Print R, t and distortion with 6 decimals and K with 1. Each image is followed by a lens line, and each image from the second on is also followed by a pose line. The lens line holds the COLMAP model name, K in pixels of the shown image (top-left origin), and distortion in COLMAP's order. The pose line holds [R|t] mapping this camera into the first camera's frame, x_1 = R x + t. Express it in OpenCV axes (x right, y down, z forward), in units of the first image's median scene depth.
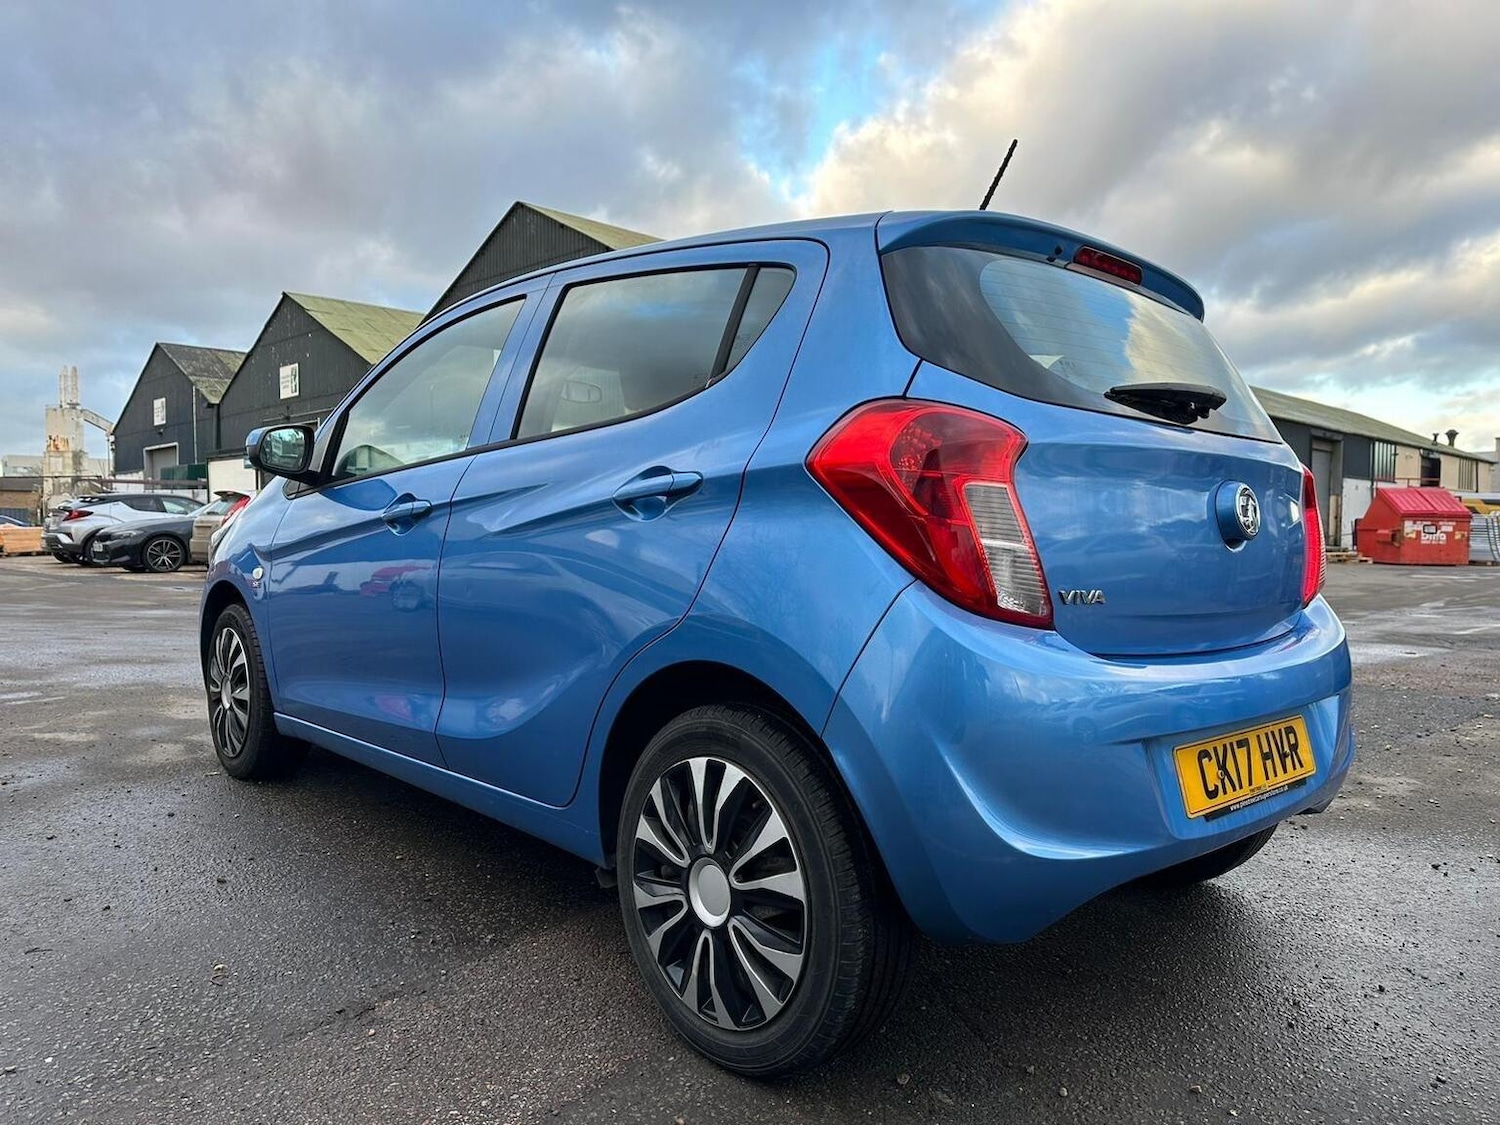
lens RADIAL K [[1056.9, 0, 757.0], [0, 1056.9, 568.7], [0, 0, 1]] dist [0.024267, -0.026549]
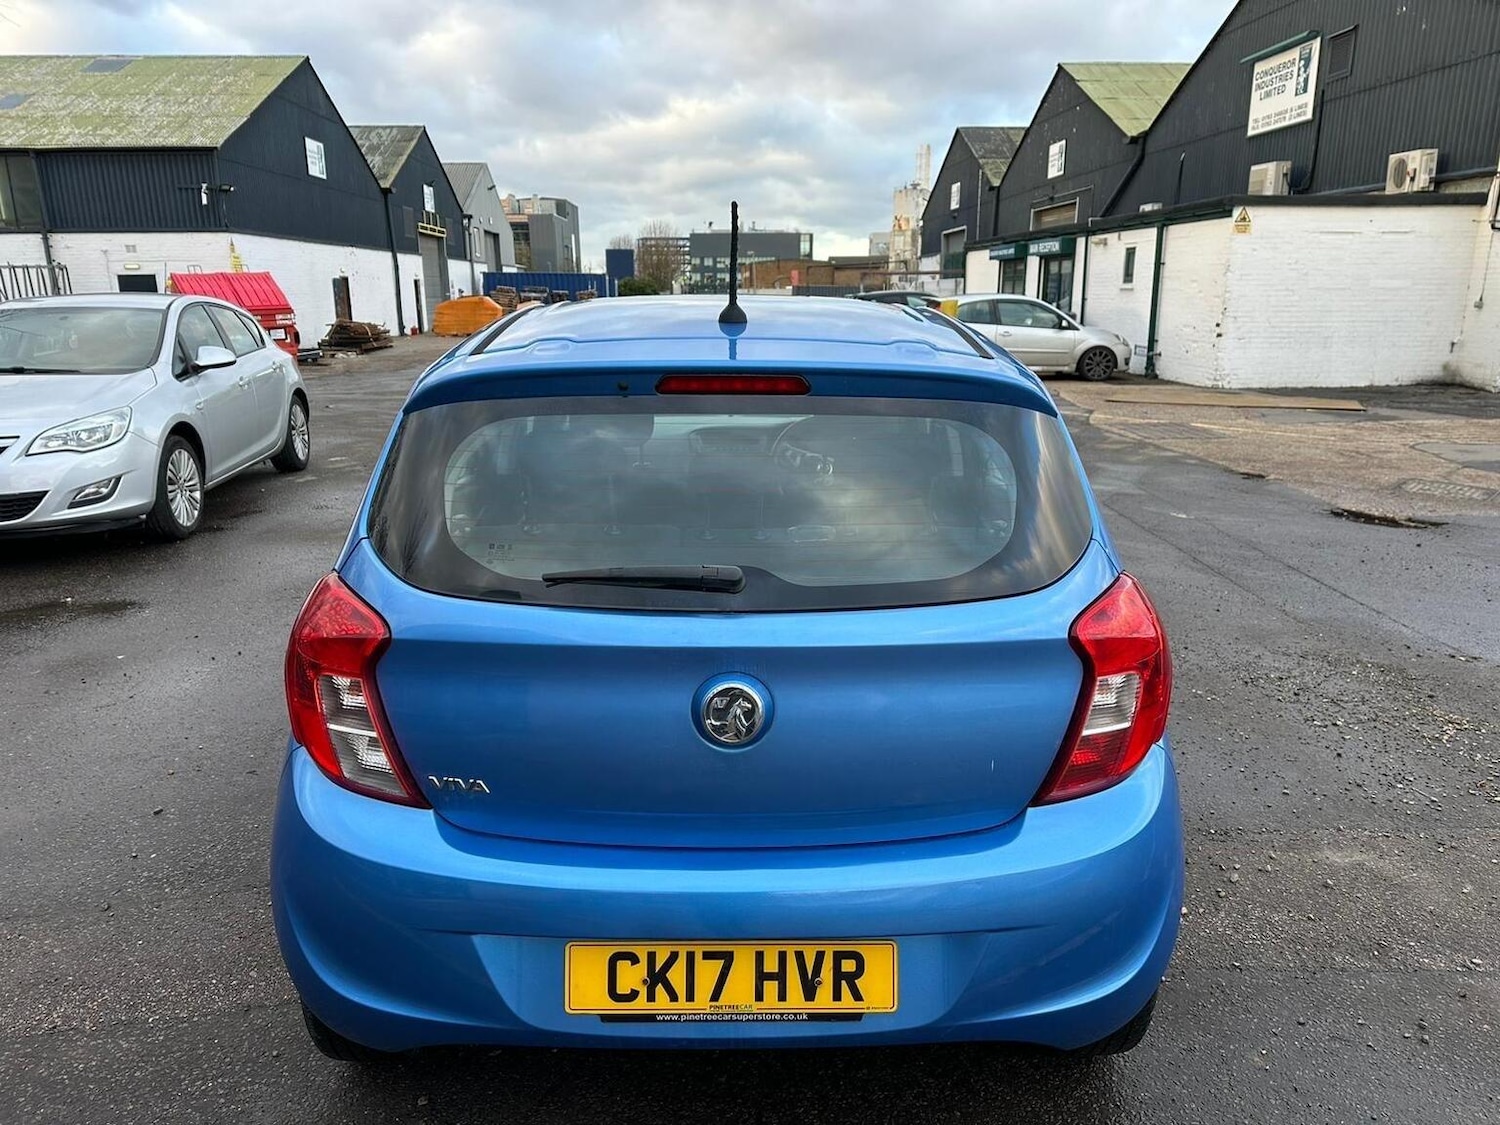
lens RADIAL K [[1056.9, 0, 750.6], [0, 1056.9, 572.0], [0, 0, 1]] dist [0.024267, -0.026549]
pose [[0.746739, 0.159789, -0.645638, 0.052025], [-0.015005, 0.974513, 0.223827, -0.018580], [0.664948, -0.157452, 0.730105, 0.020716]]
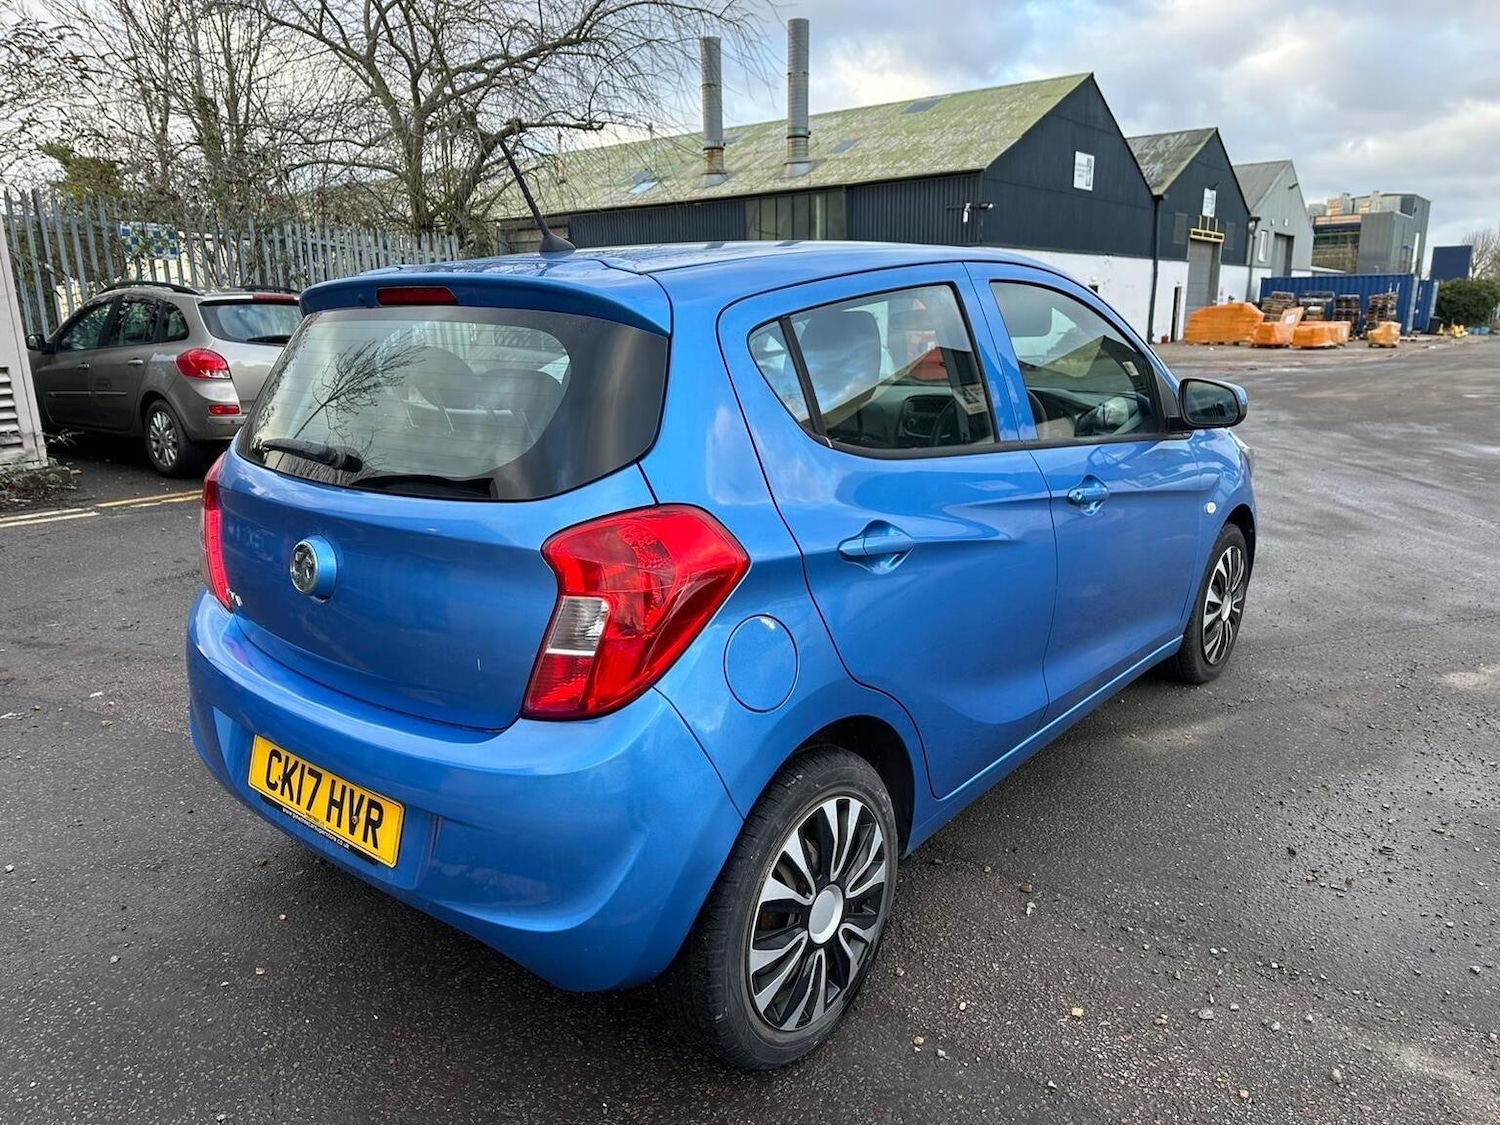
lens RADIAL K [[1056.9, 0, 752.1], [0, 1056.9, 572.9], [0, 0, 1]] dist [0.024267, -0.026549]
pose [[0.139490, 0.227964, -0.963626, 0.077943], [-0.021739, 0.973610, 0.227179, -0.015004], [0.989985, -0.010741, 0.140765, 0.066254]]
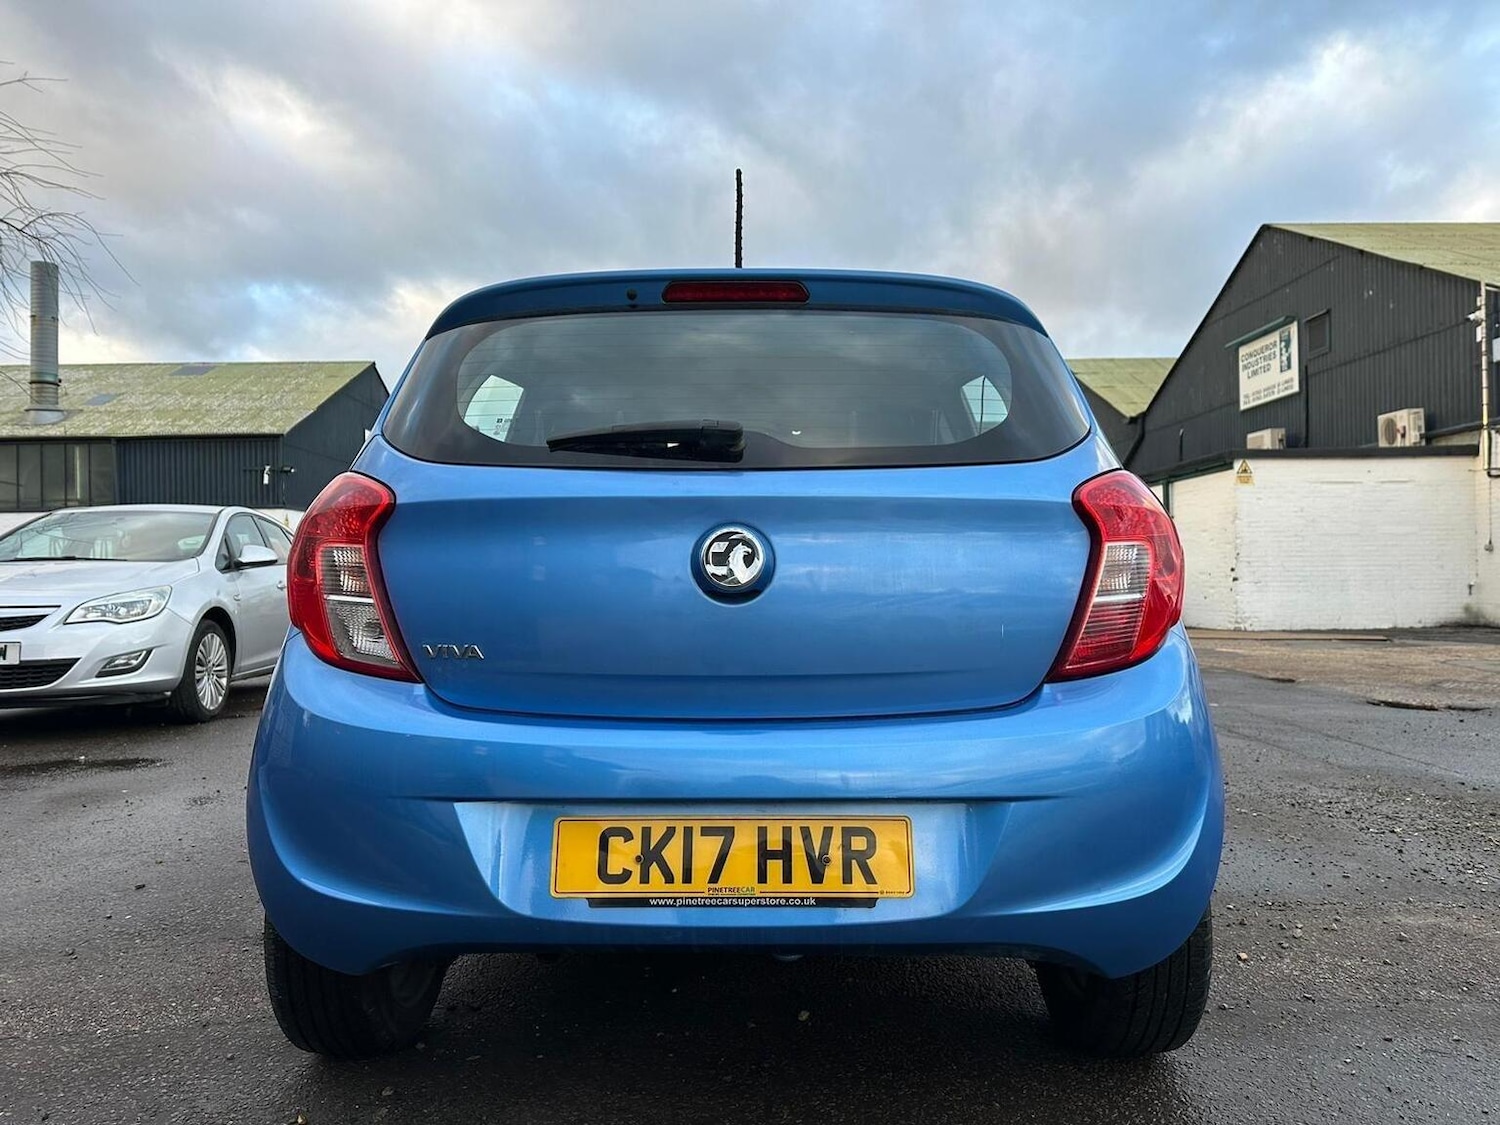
lens RADIAL K [[1056.9, 0, 750.3], [0, 1056.9, 572.1], [0, 0, 1]] dist [0.024267, -0.026549]
pose [[0.729657, -0.023466, -0.683411, 0.054188], [-0.007138, 0.999095, -0.041926, -0.000359], [0.683776, 0.035470, 0.728829, 0.020317]]
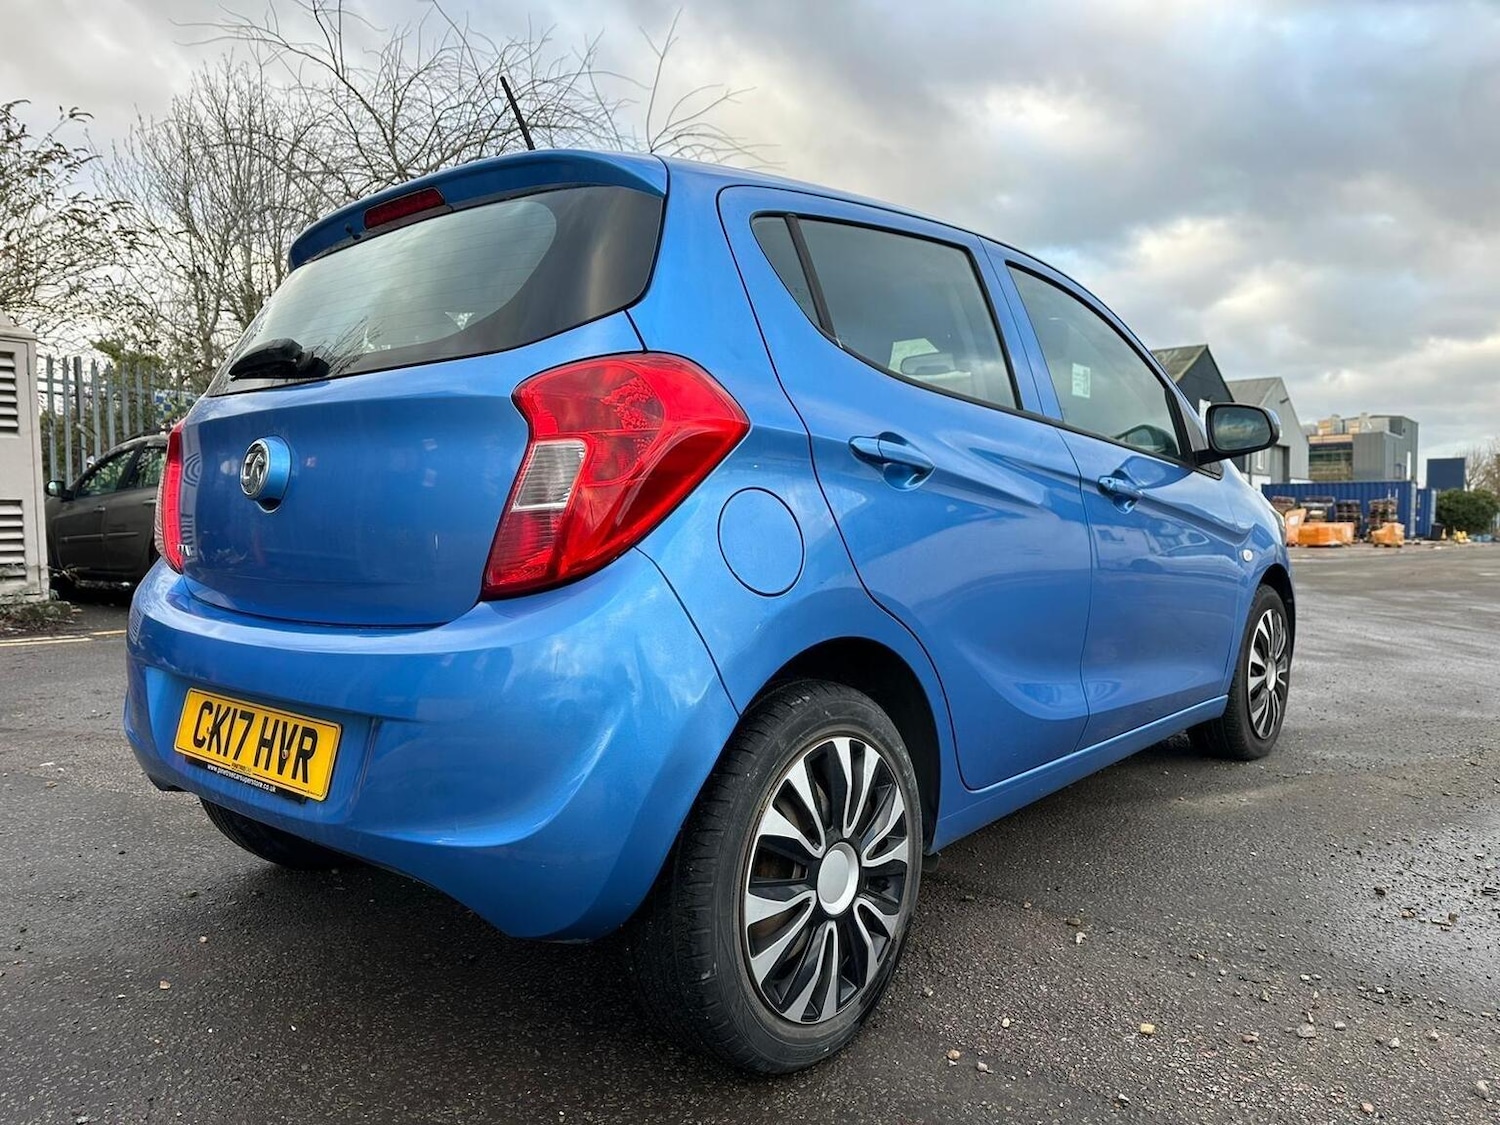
lens RADIAL K [[1056.9, 0, 751.7], [0, 1056.9, 573.6], [0, 0, 1]] dist [0.024267, -0.026549]
pose [[0.126997, 0.039031, -0.991135, 0.073973], [-0.028210, 0.998963, 0.035725, -0.000415], [0.991502, 0.023423, 0.127967, 0.067694]]
